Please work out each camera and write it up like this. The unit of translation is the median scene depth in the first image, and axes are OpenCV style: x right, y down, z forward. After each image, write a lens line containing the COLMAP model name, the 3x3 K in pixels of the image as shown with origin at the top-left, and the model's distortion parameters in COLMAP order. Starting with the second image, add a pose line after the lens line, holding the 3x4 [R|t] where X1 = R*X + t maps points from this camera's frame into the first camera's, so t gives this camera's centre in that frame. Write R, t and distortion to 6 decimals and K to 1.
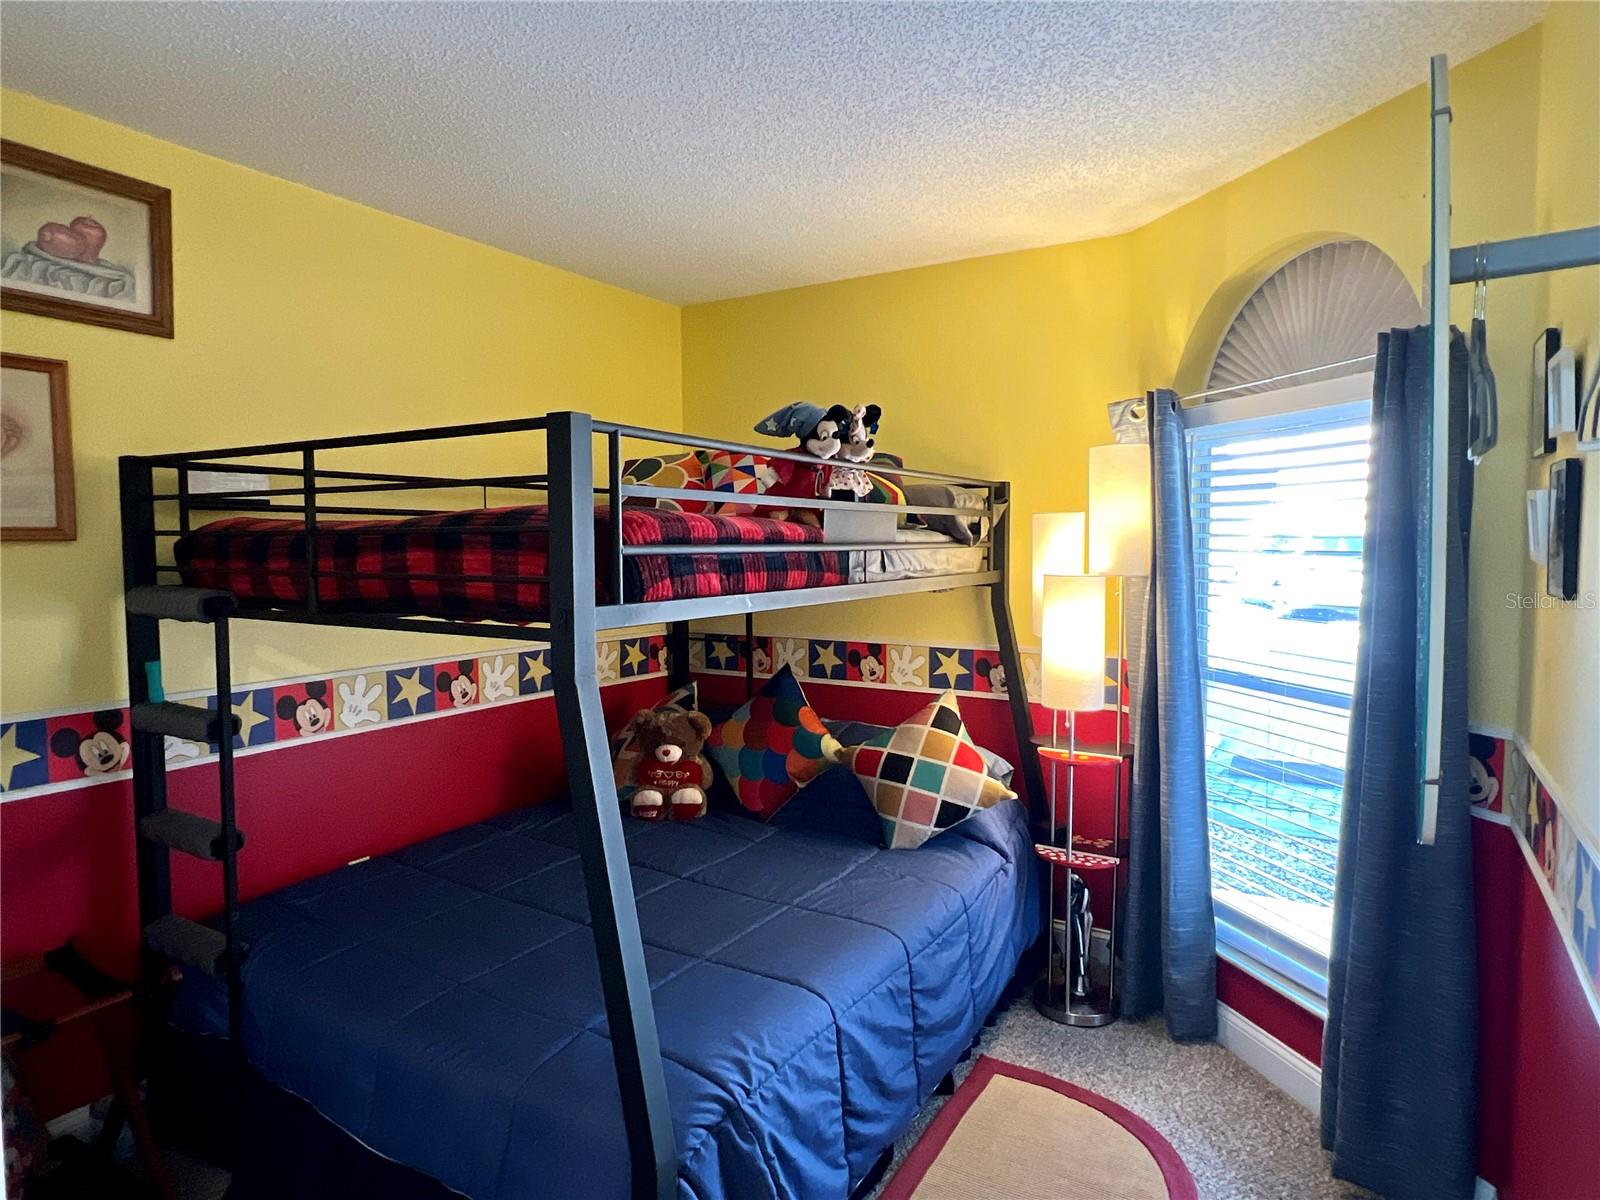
lens RADIAL K [[935.4, 0, 791.5], [0, 935.4, 594.8], [0, 0, 1]] dist [-0.003772, -0.002528]
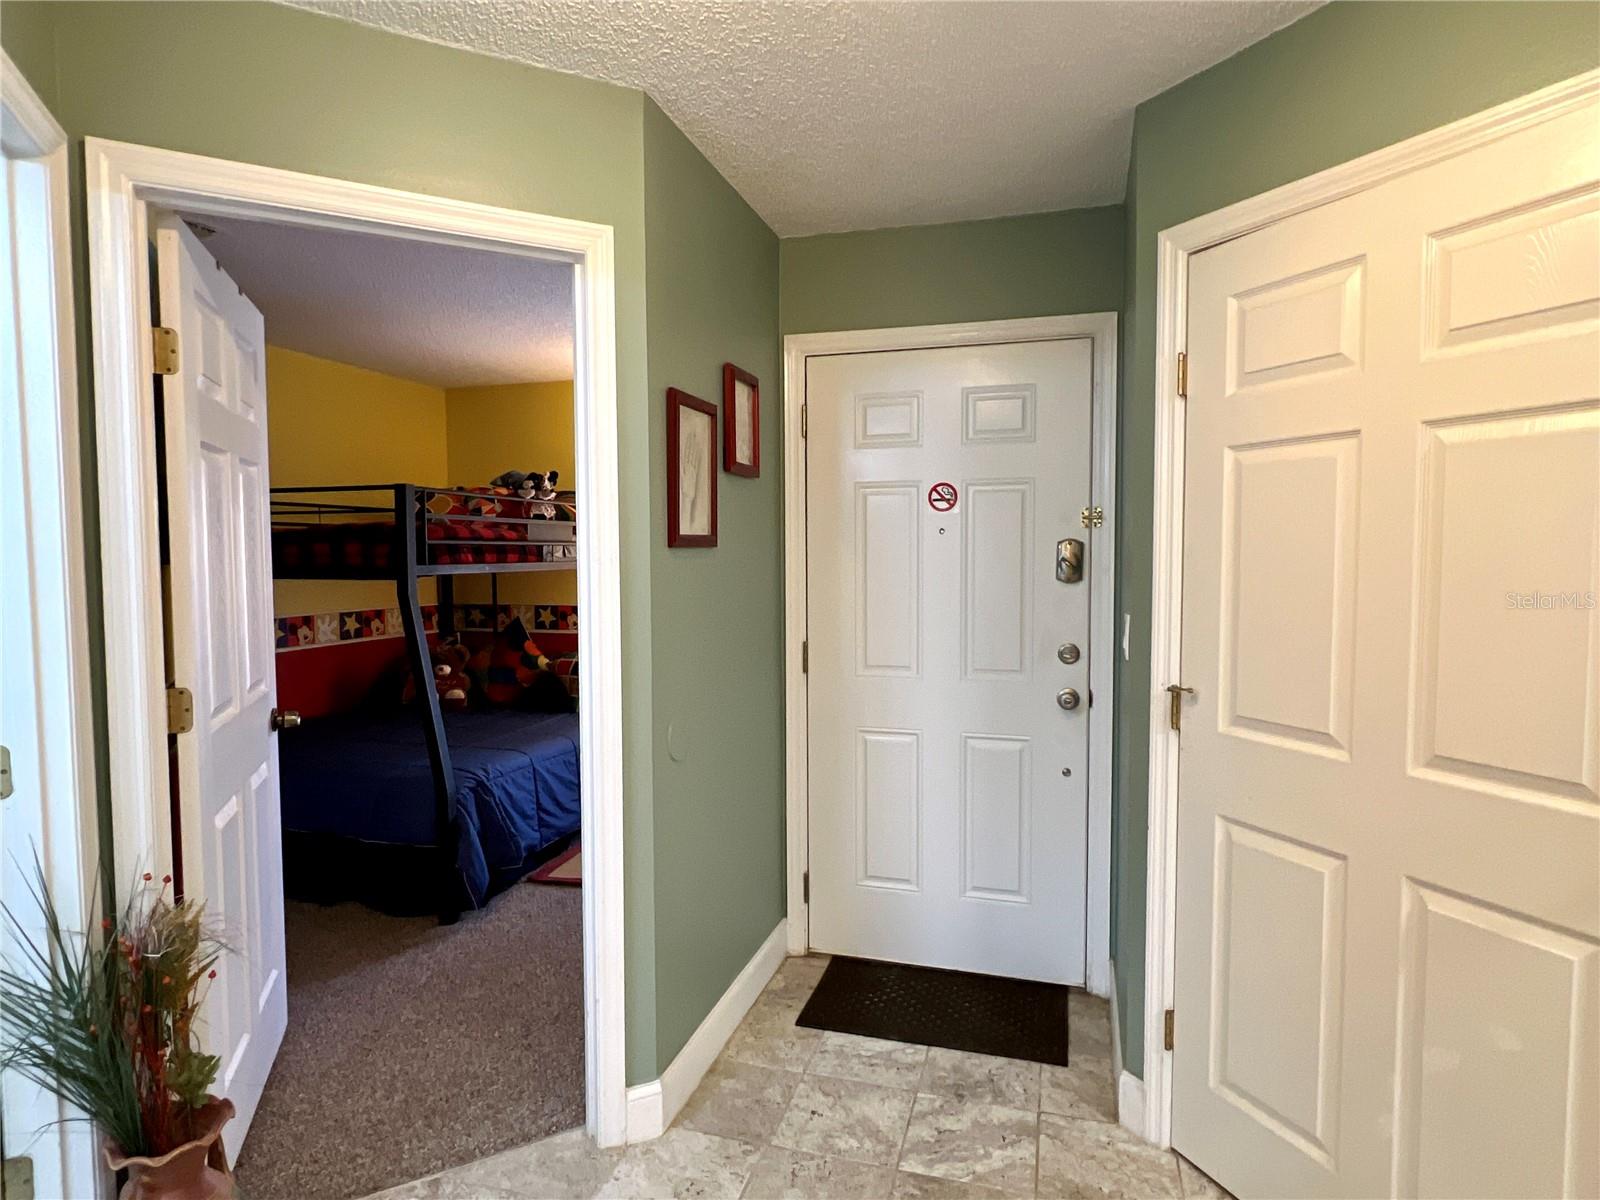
lens RADIAL K [[915.0, 0, 800.0], [0, 915.0, 600.0], [0, 0, 1]] dist [-0.004424, -0.000588]
pose [[0.966004, -0.013170, 0.258191, 0.087703], [0.014670, 0.999885, -0.003884, 0.084613], [-0.258111, 0.007540, 0.966086, -1.003998]]
